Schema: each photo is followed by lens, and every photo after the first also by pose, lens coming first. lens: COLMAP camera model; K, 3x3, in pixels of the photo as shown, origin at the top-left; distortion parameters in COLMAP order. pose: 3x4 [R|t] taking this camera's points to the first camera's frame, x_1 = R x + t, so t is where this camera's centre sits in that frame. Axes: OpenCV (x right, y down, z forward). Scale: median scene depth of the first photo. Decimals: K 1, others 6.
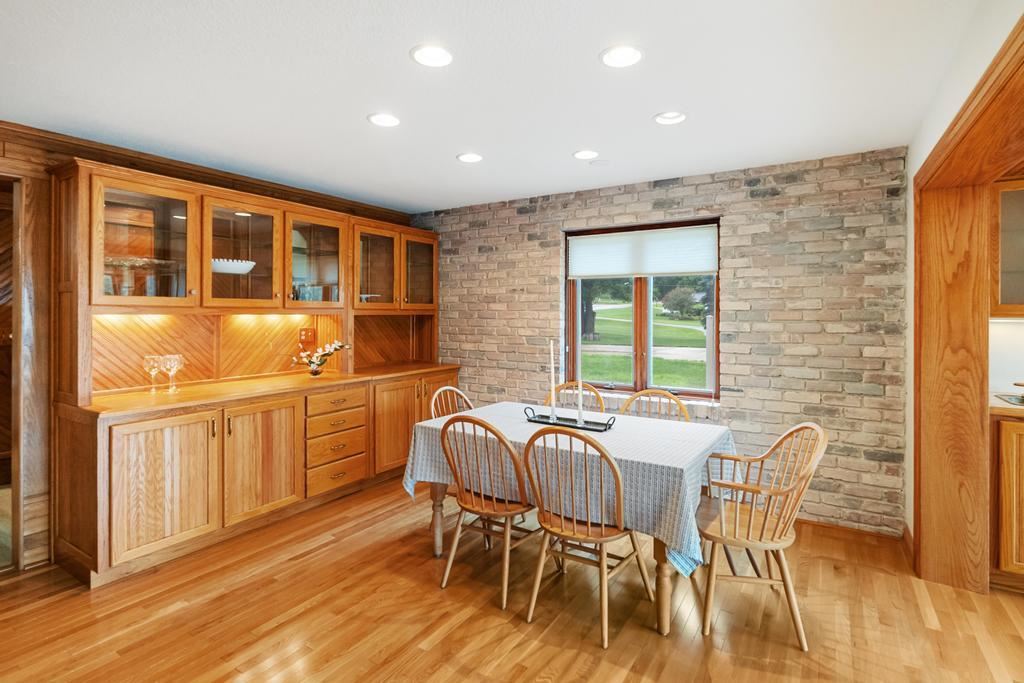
lens RADIAL K [[510.3, 0, 511.0], [0, 510.3, 303.6], [0, 0, 1]] dist [0.000055, -0.000124]
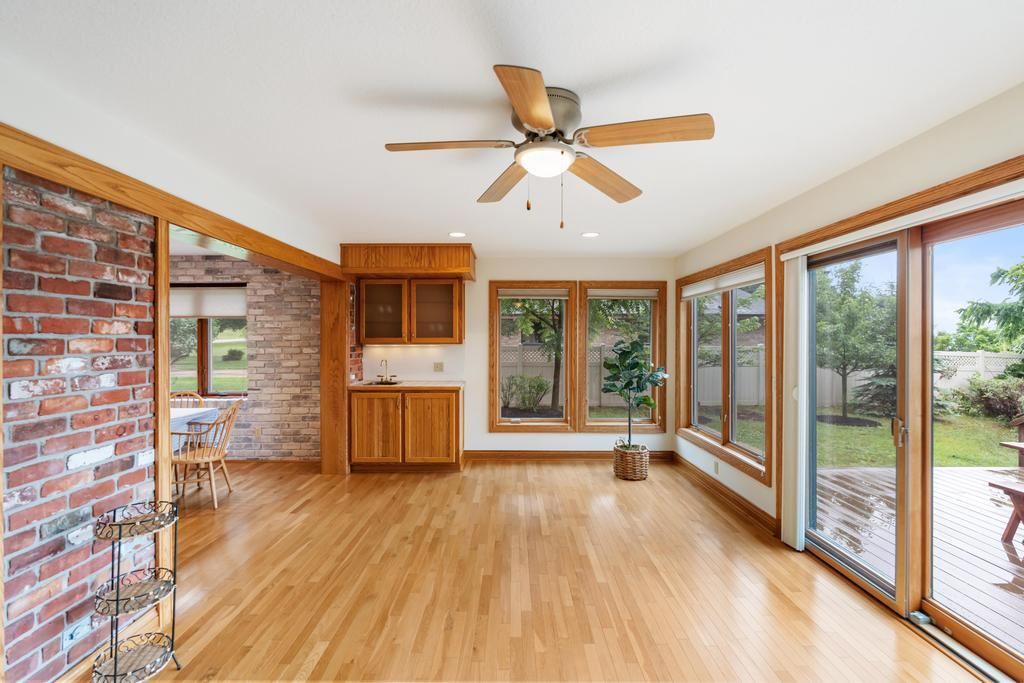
lens RADIAL K [[462.7, 0, 511.3], [0, 462.7, 335.5], [0, 0, 1]] dist [-0.002779, 0.000229]
pose [[0.848730, -0.000382, 0.528826, 0.367718], [-0.004887, 0.999951, 0.008565, -0.021800], [-0.528804, -0.009853, 0.848687, -0.728295]]
